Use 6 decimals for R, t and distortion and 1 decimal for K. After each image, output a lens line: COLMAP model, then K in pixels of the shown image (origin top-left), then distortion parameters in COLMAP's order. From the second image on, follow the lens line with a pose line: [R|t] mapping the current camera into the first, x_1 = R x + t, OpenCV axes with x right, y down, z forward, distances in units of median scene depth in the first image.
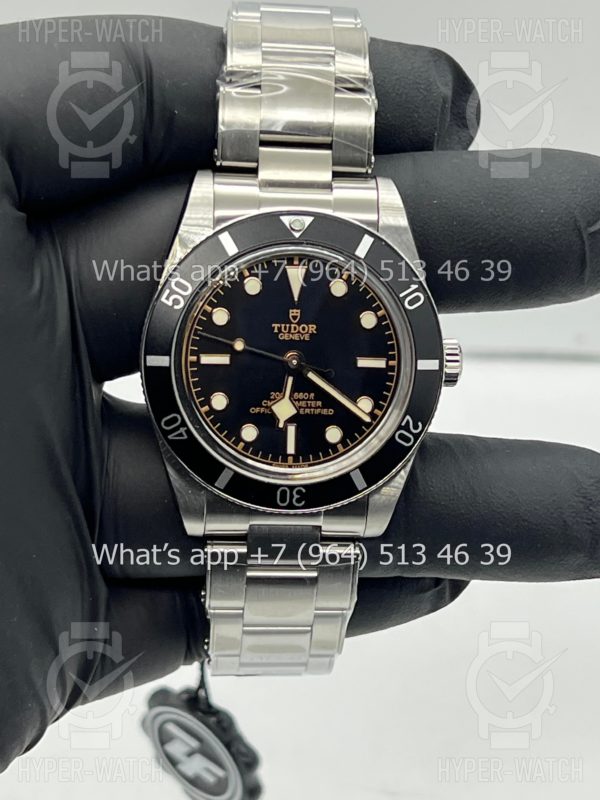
lens RADIAL K [[1806.3, 0, 302.9], [0, 1806.3, 403.4], [0, 0, 1]] dist [0.273017, 0.000000]
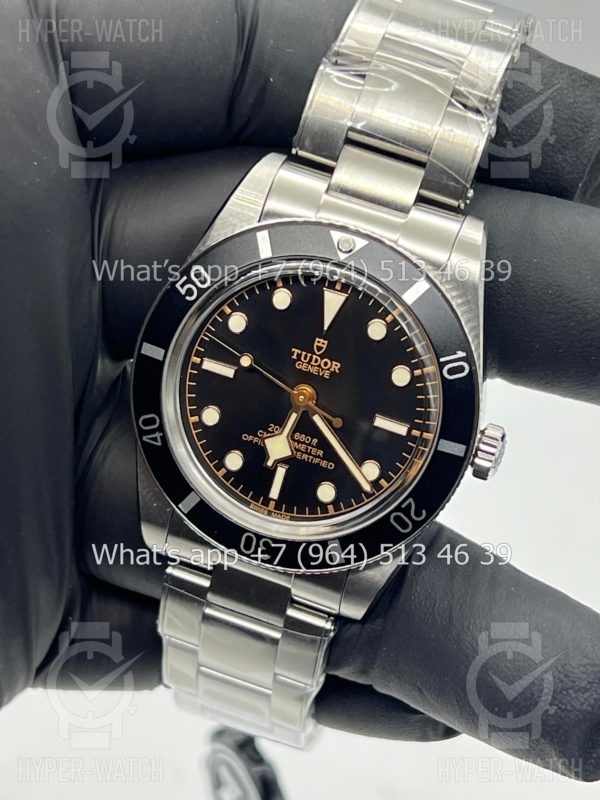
lens RADIAL K [[1806.3, 0, 294.2], [0, 1806.3, 402.5], [0, 0, 1]] dist [0.273017, 0.000000]
pose [[0.923018, 0.294509, -0.247594, 0.202453], [-0.285504, 0.955641, 0.072374, -0.081010], [0.257926, 0.003887, 0.966157, 0.170601]]
